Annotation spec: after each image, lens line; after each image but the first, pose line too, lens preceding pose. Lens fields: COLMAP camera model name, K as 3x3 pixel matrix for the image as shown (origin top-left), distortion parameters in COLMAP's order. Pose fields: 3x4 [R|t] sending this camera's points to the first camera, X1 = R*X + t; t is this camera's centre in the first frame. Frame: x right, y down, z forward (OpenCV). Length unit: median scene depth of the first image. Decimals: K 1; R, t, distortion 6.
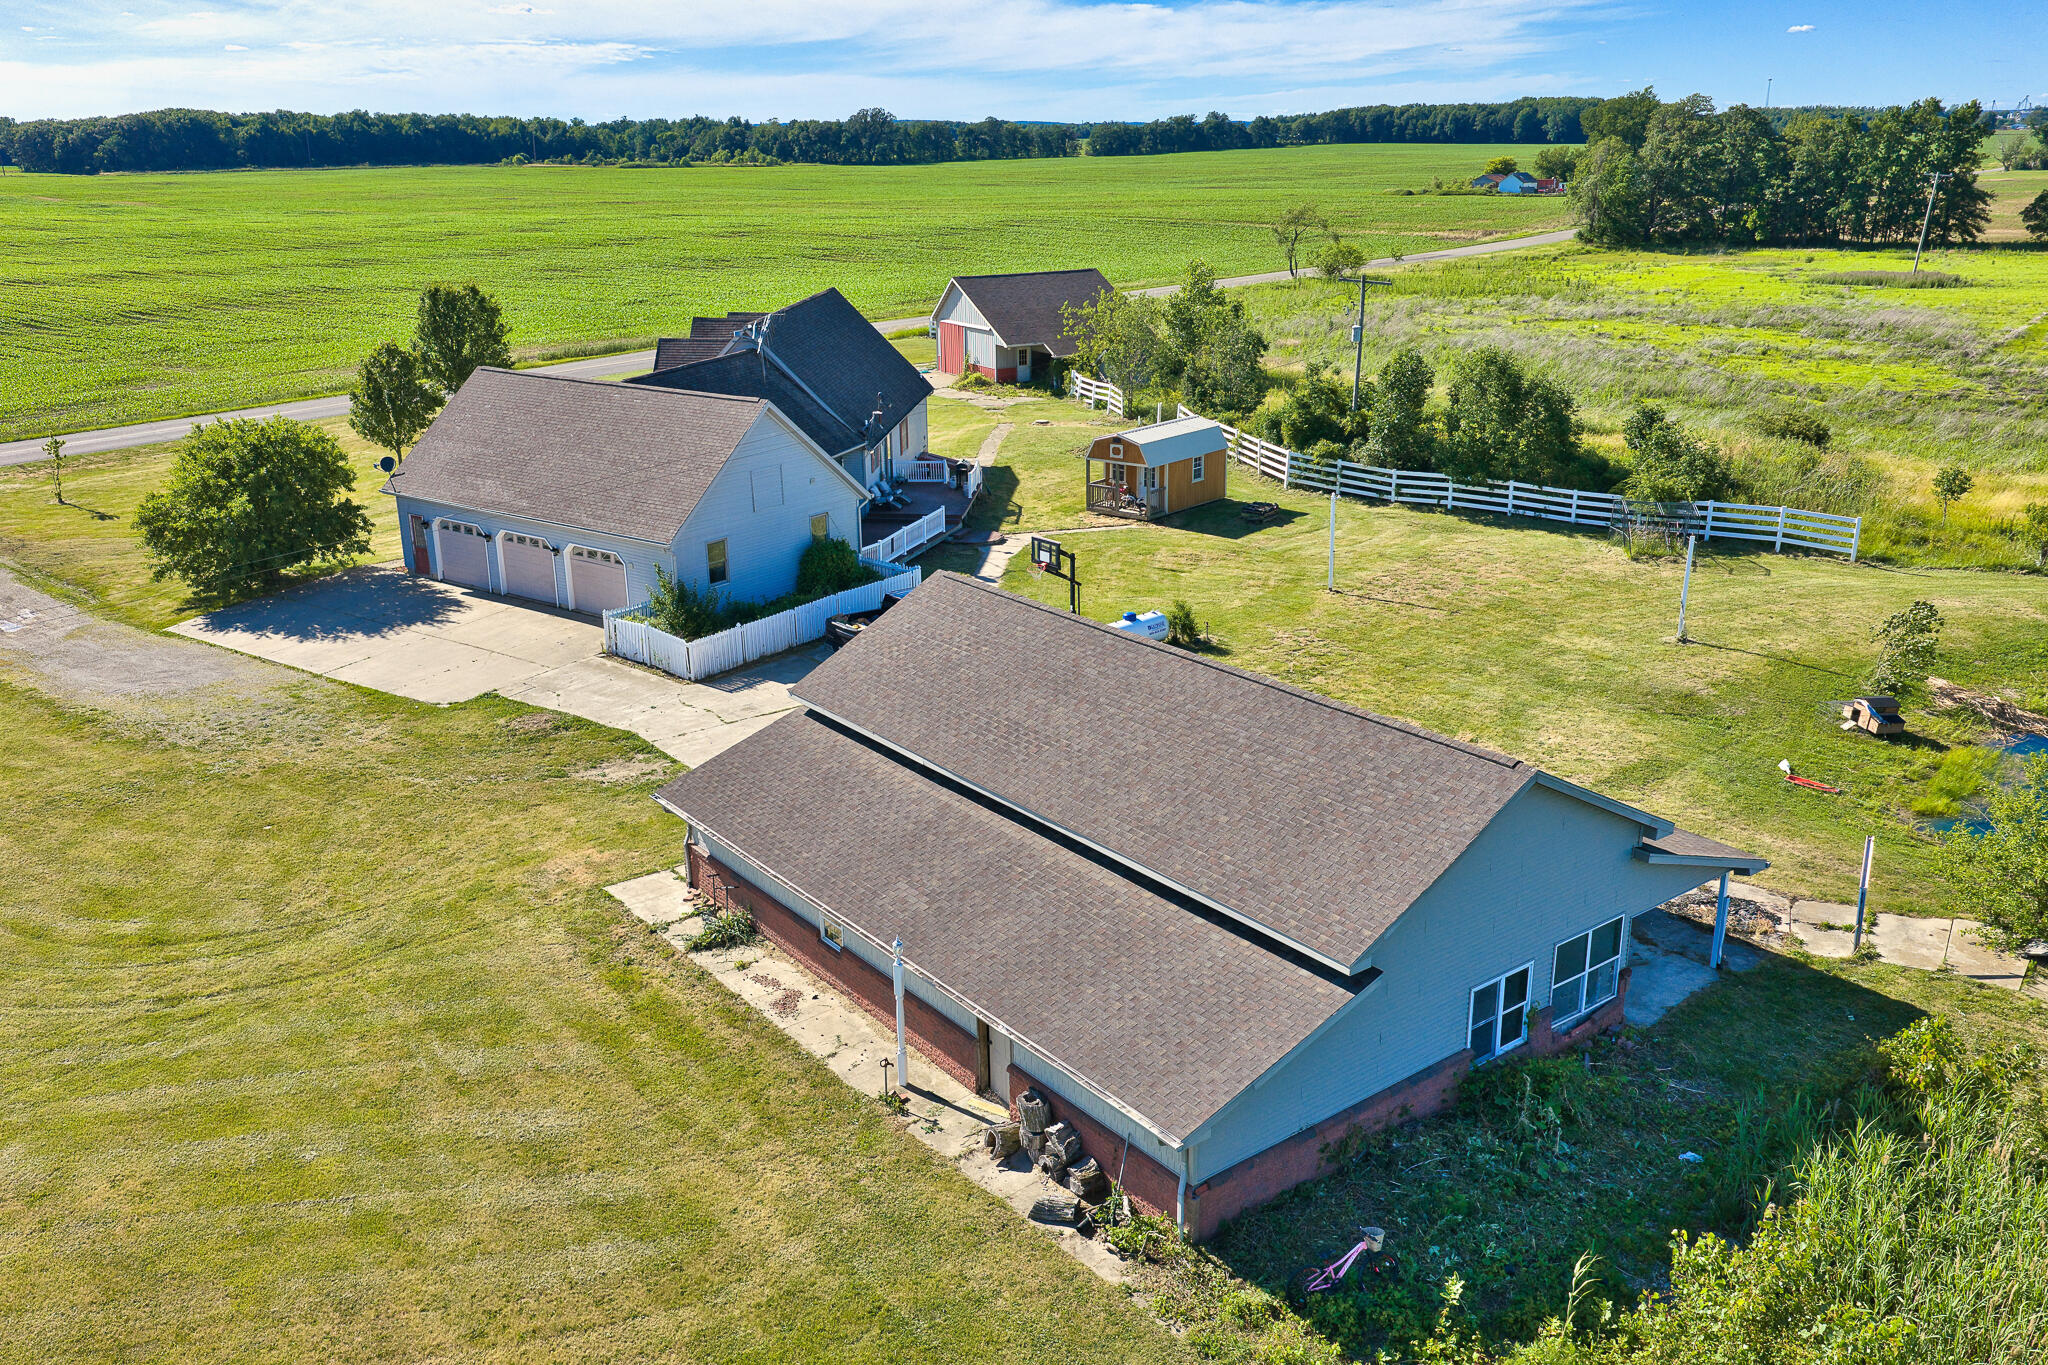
lens RADIAL K [[1677.6, 0, 1029.2], [0, 1677.6, 678.4], [0, 0, 1]] dist [0.016910, -0.014649]
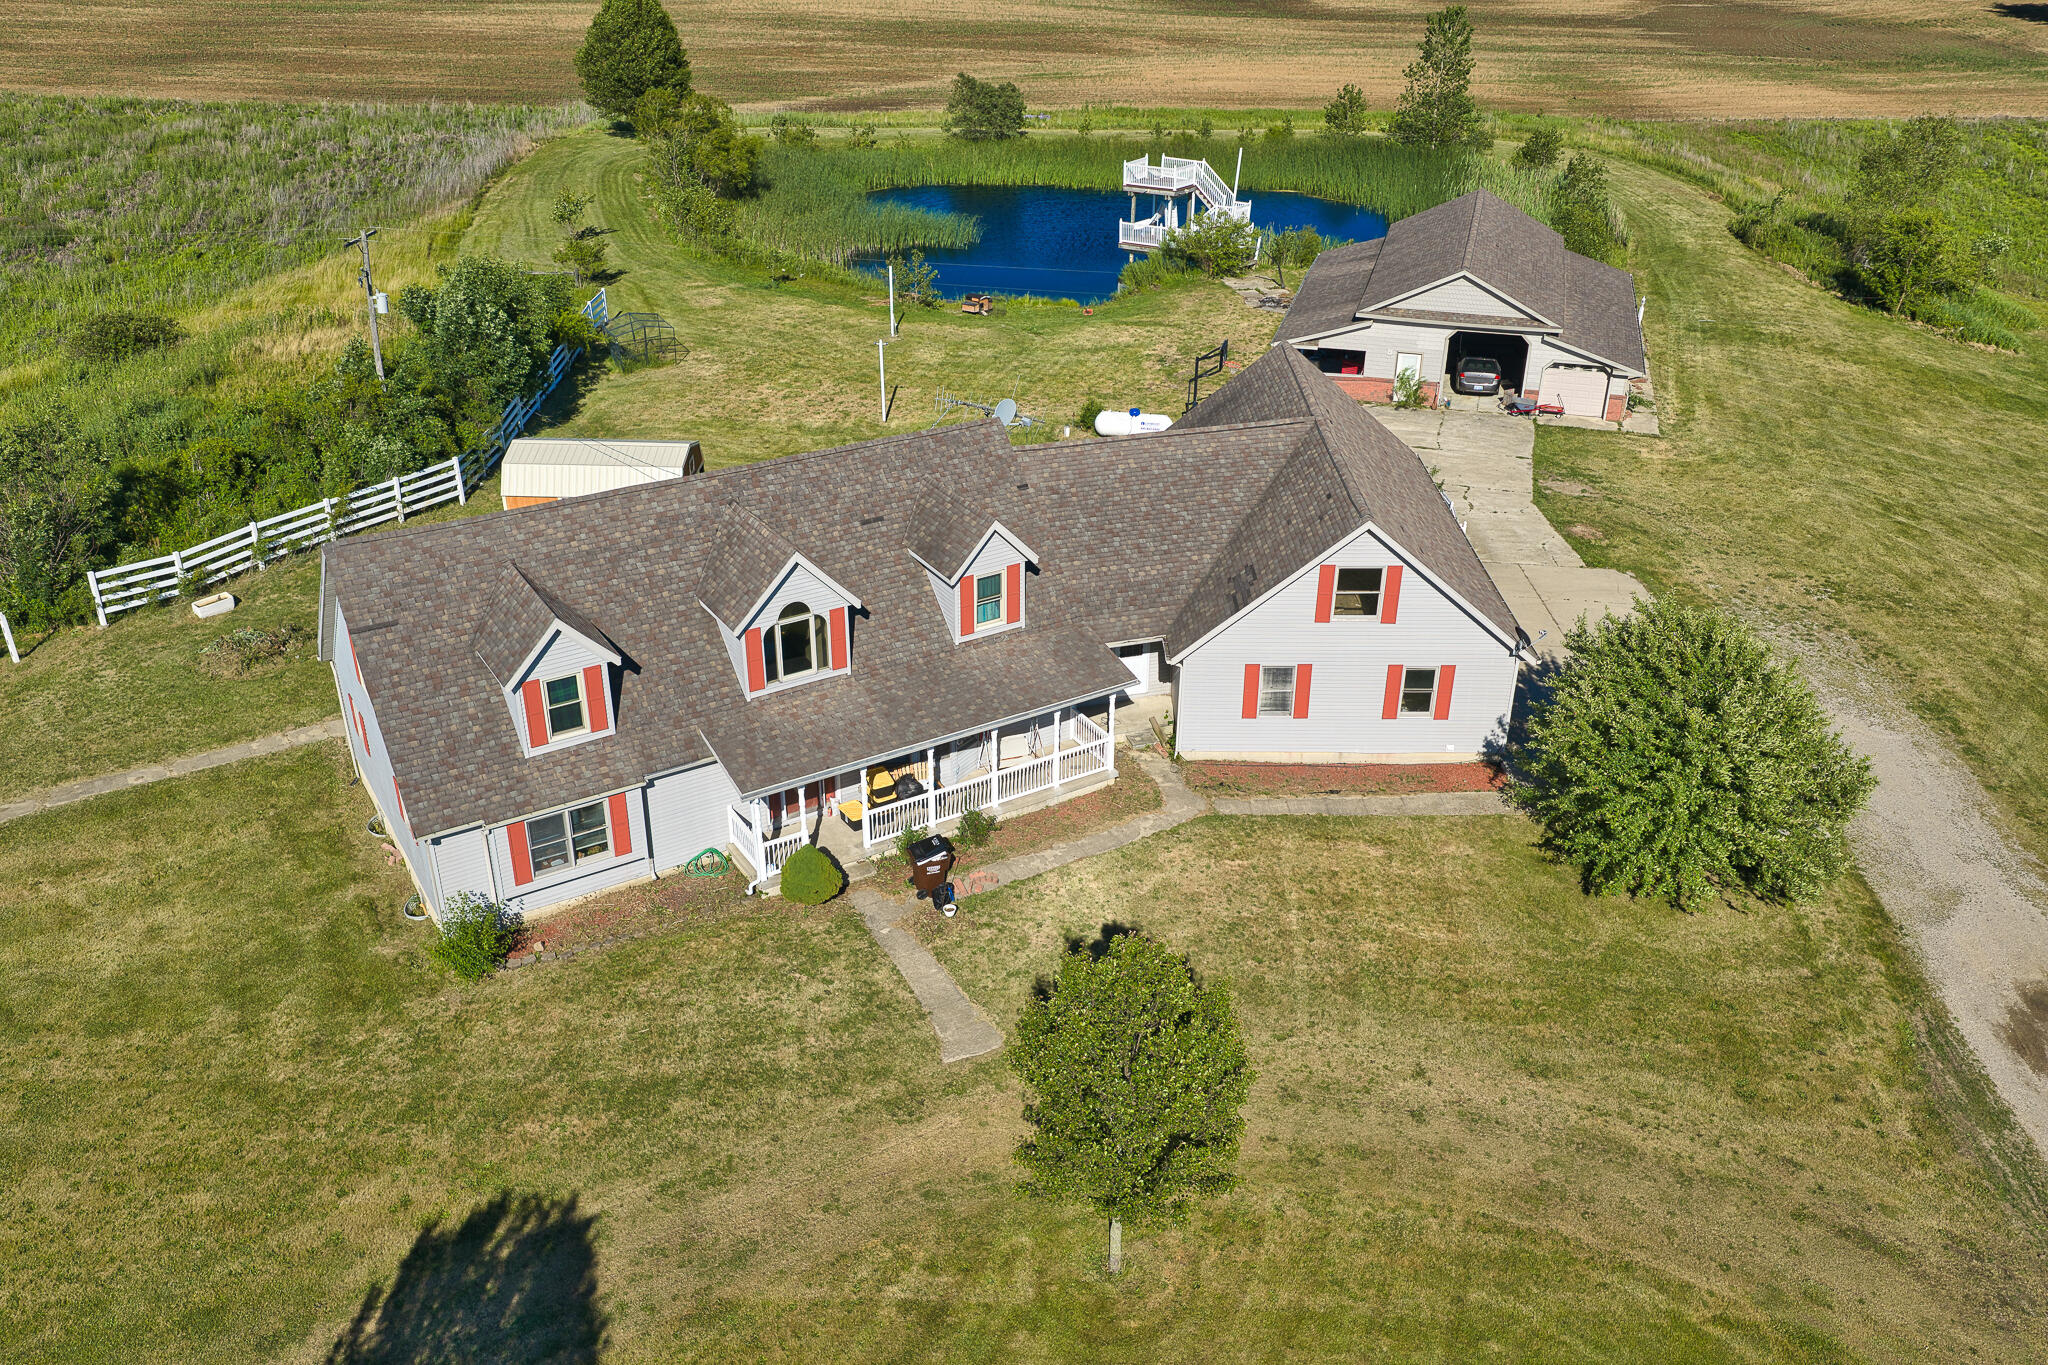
lens RADIAL K [[1686.4, 0, 1036.7], [0, 1686.4, 677.3], [0, 0, 1]] dist [0.005404, -0.009045]
pose [[-0.601717, -0.366986, 0.709407, -0.610273], [0.245357, 0.760315, 0.601433, -0.467062], [-0.760090, 0.535950, -0.367451, 1.137684]]
